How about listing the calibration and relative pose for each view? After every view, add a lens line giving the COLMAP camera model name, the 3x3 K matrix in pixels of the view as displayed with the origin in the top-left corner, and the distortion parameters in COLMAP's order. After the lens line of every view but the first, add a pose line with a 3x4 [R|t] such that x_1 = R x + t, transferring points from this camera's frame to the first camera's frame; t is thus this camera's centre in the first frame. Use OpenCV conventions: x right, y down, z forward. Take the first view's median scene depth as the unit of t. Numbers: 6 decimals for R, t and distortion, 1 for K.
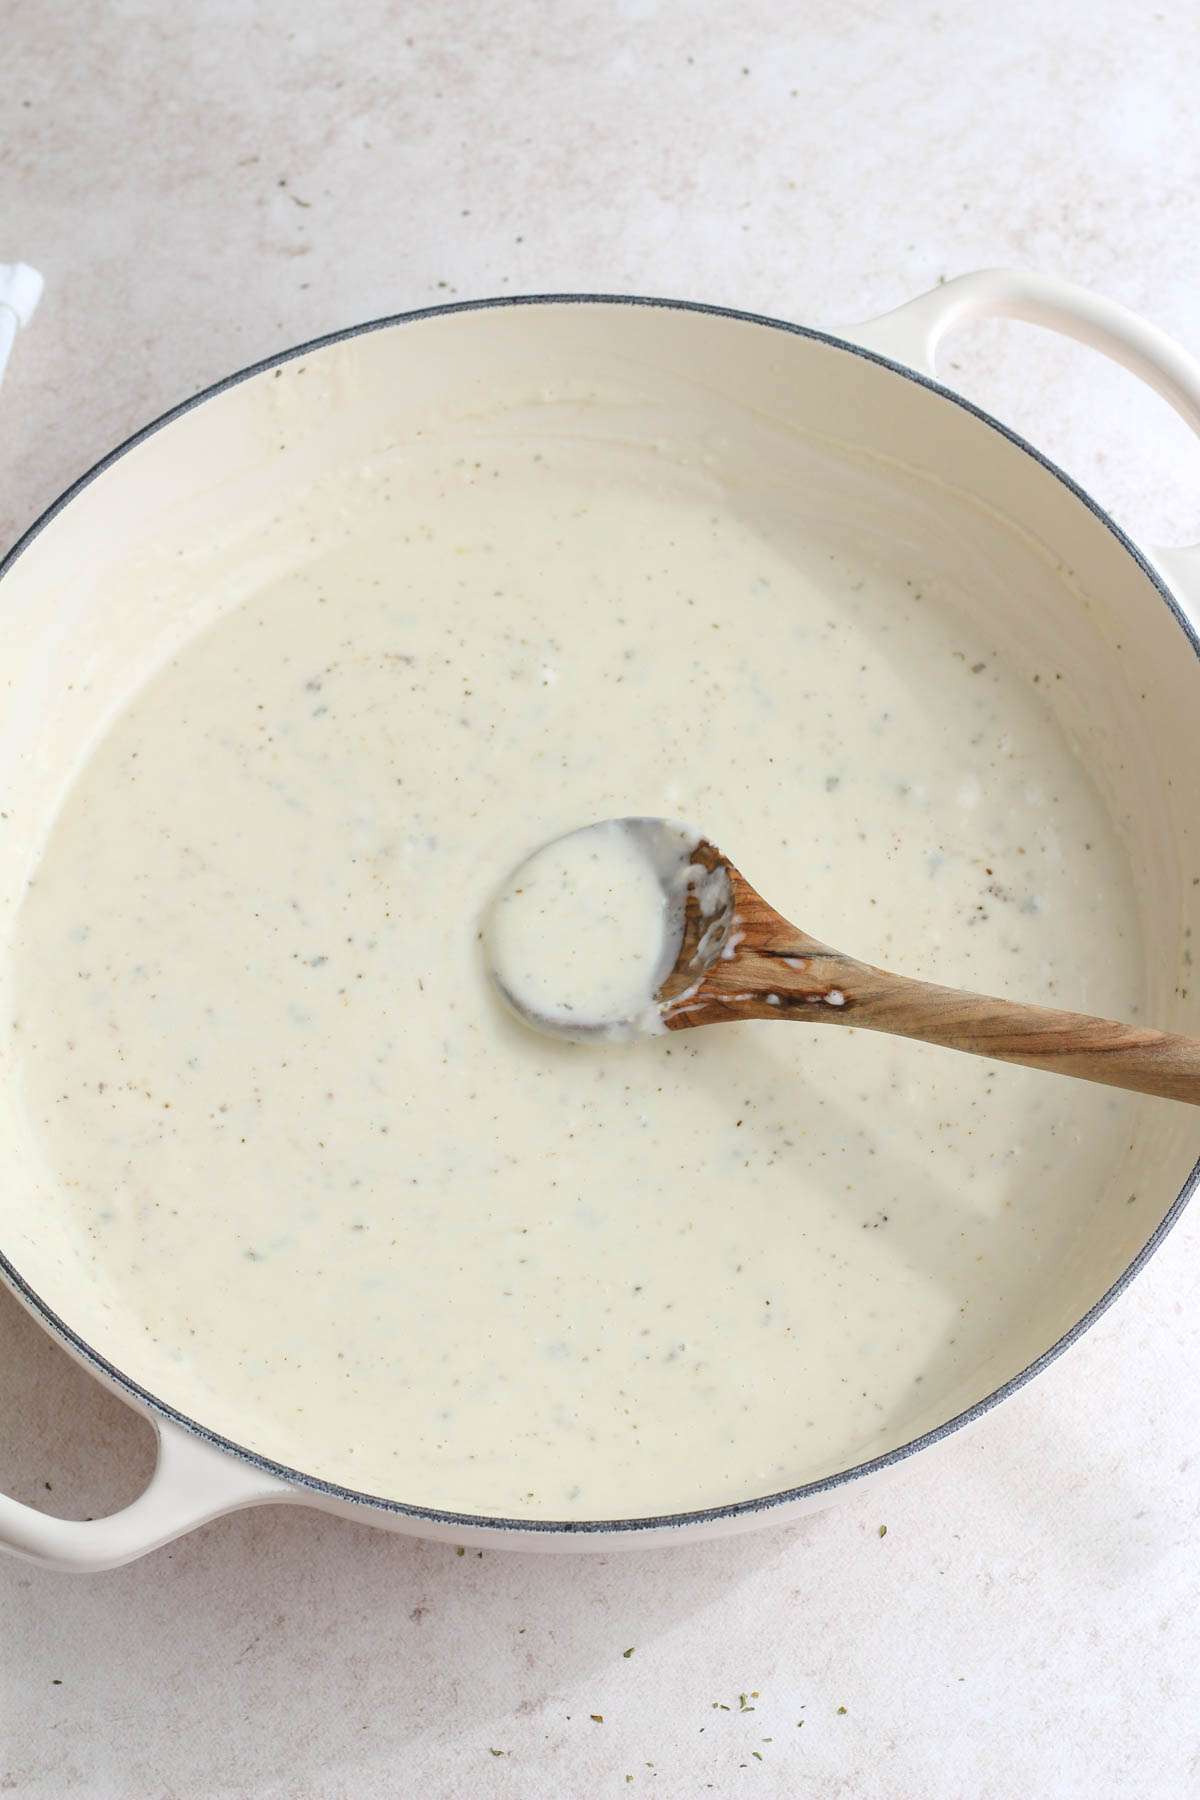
lens RADIAL K [[4520.2, 0, 600.0], [0, 4520.2, 900.0], [0, 0, 1]] dist [-0.054583, -0.582849]
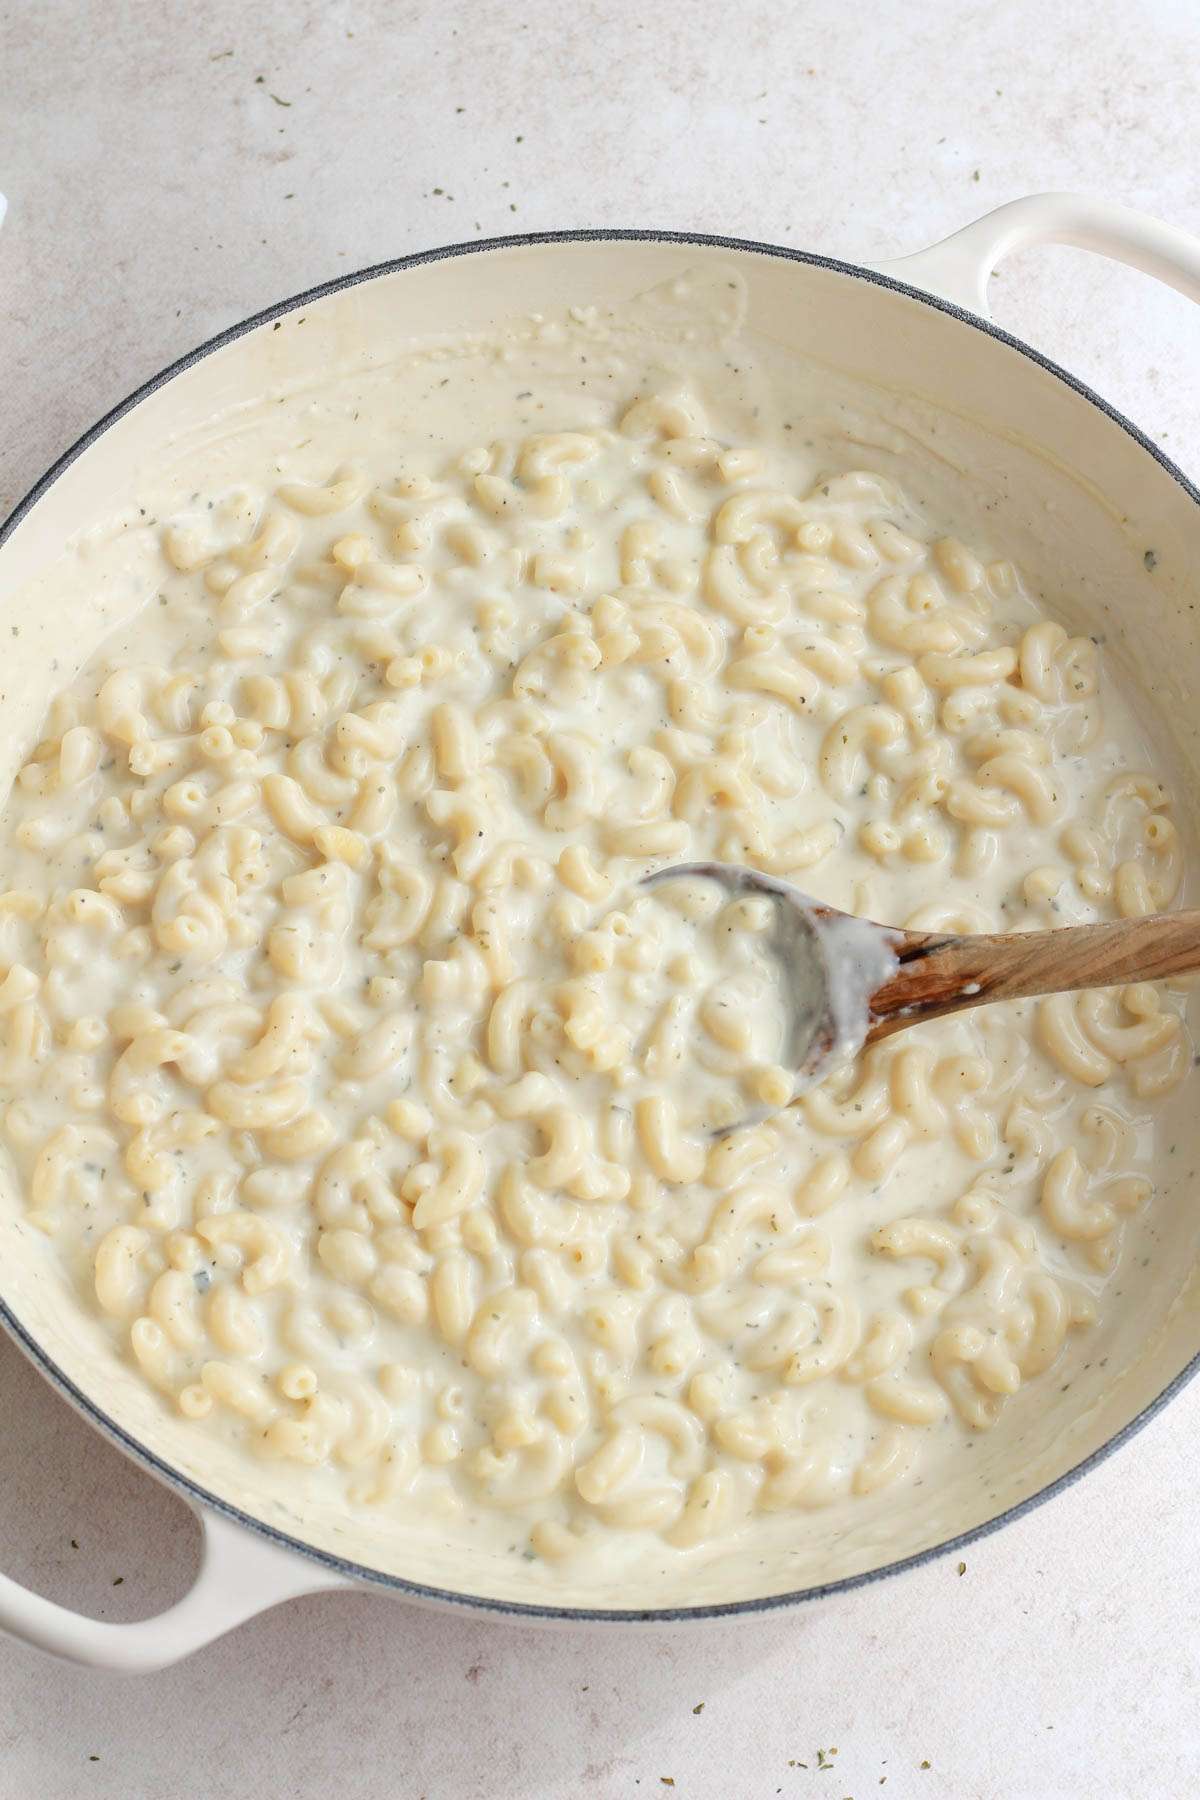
lens RADIAL K [[4520.2, 0, 600.0], [0, 4520.2, 900.0], [0, 0, 1]] dist [-0.054583, -0.582849]
pose [[0.999275, -0.024913, 0.028782, -0.032083], [0.022049, 0.995150, 0.095869, -0.080125], [-0.031031, -0.095164, 0.994978, 0.065148]]
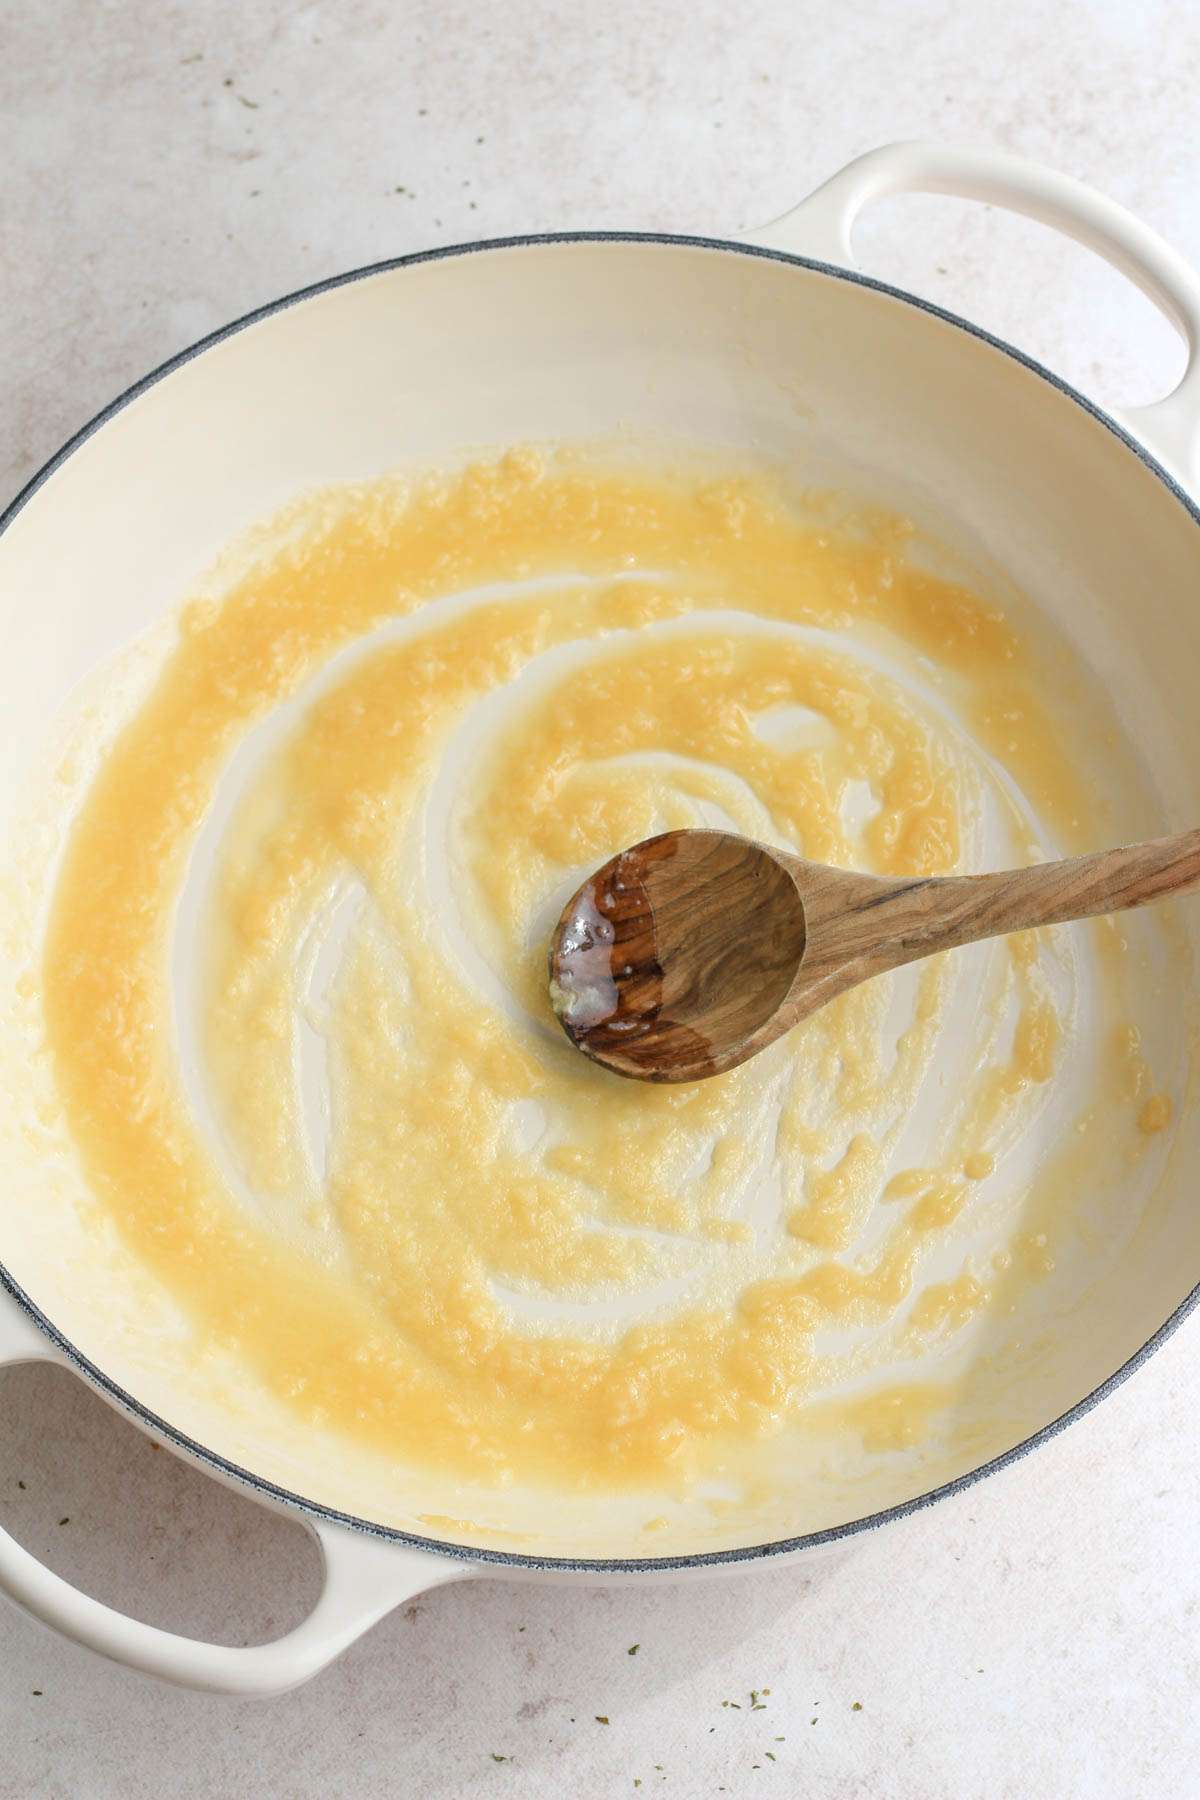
lens RADIAL K [[4520.2, 0, 600.0], [0, 4520.2, 900.0], [0, 0, 1]] dist [-0.054583, -0.582849]
pose [[0.999596, -0.017129, 0.022697, -0.017072], [0.015866, 0.998378, 0.054676, -0.038630], [-0.023596, -0.054293, 0.998246, 0.044163]]
